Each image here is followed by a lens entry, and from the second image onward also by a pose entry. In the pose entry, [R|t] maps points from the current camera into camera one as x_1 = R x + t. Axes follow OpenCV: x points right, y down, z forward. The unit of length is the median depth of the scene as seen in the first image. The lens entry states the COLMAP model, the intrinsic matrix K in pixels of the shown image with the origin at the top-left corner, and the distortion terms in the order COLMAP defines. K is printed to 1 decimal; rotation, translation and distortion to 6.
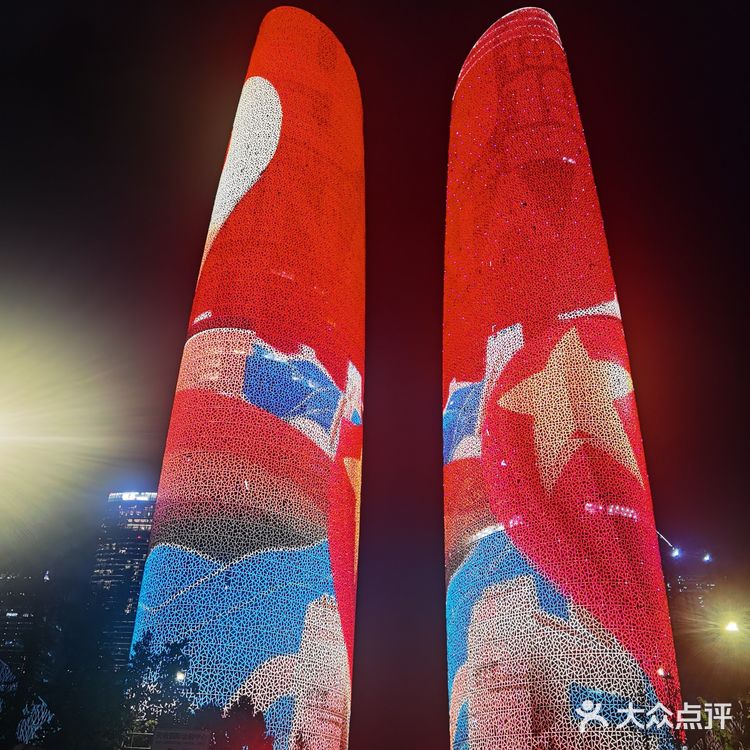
lens RADIAL K [[782.0, 0, 376.8], [0, 782.0, 375.4], [0, 0, 1]] dist [-0.000862, 0.042650]
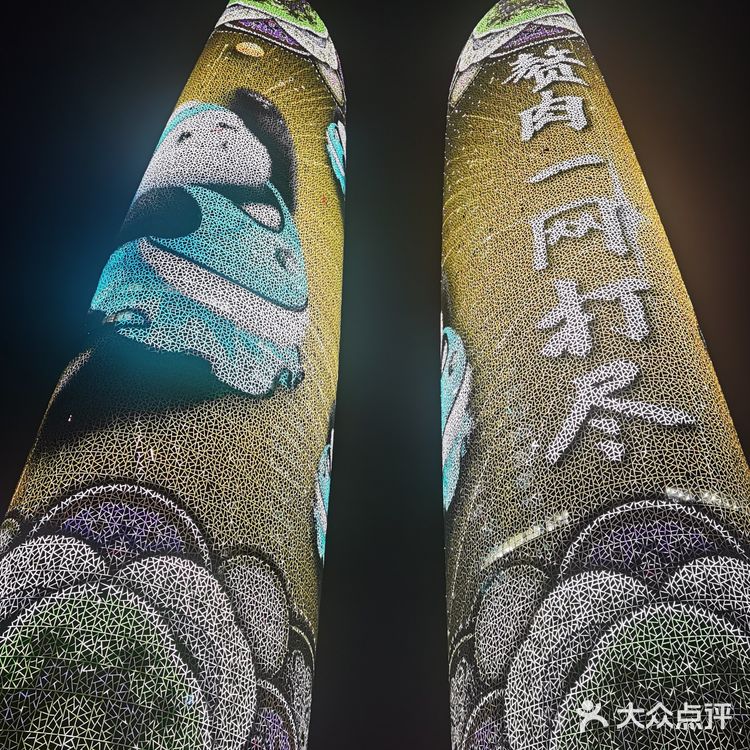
lens RADIAL K [[780.3, 0, 375.0], [0, 780.3, 375.0], [0, 0, 1]] dist [0.050016, -0.031172]
pose [[0.999582, 0.022096, 0.018626, 0.008169], [-0.018232, 0.982234, -0.186773, 0.206176], [-0.022422, 0.186356, 0.982226, 0.351875]]
